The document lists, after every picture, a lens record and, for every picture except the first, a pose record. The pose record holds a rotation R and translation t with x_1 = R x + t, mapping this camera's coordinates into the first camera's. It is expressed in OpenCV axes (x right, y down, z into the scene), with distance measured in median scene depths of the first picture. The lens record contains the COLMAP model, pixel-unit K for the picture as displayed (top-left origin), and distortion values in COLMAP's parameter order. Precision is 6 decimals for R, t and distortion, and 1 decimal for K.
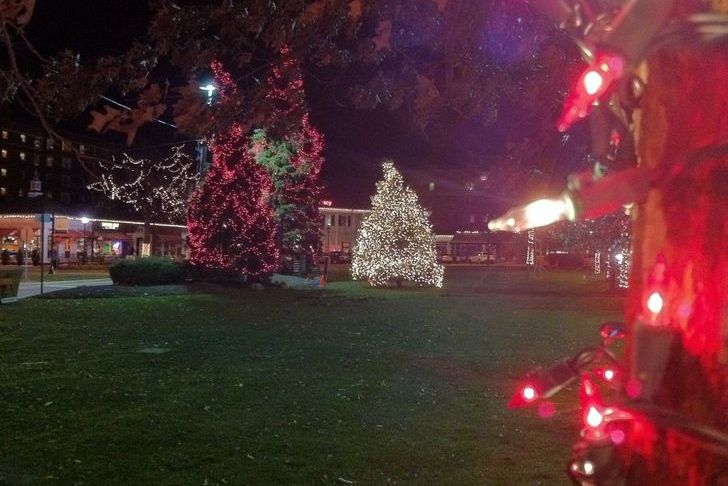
lens RADIAL K [[644.3, 0, 363.4], [0, 644.3, 244.3], [0, 0, 1]] dist [0.000553, -0.000208]
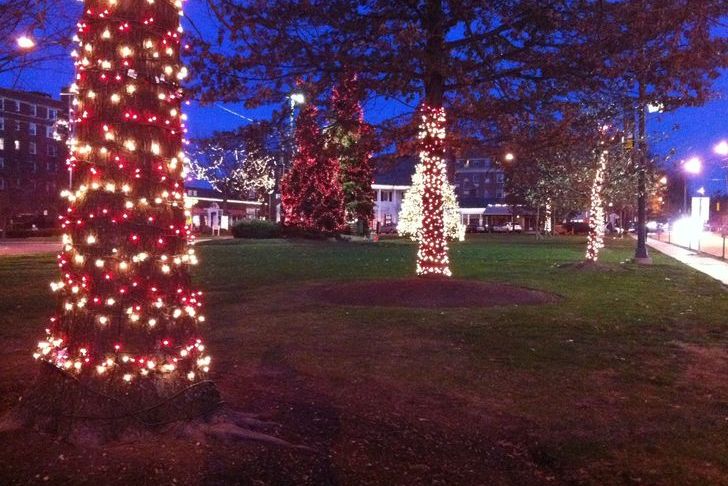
lens RADIAL K [[644.3, 0, 365.1], [0, 644.3, 241.2], [0, 0, 1]] dist [0.000553, -0.000208]
pose [[0.998326, -0.009197, -0.057105, -0.009464], [0.010901, 0.999502, 0.029602, 0.023871], [0.056805, -0.030175, 0.997929, -0.368912]]
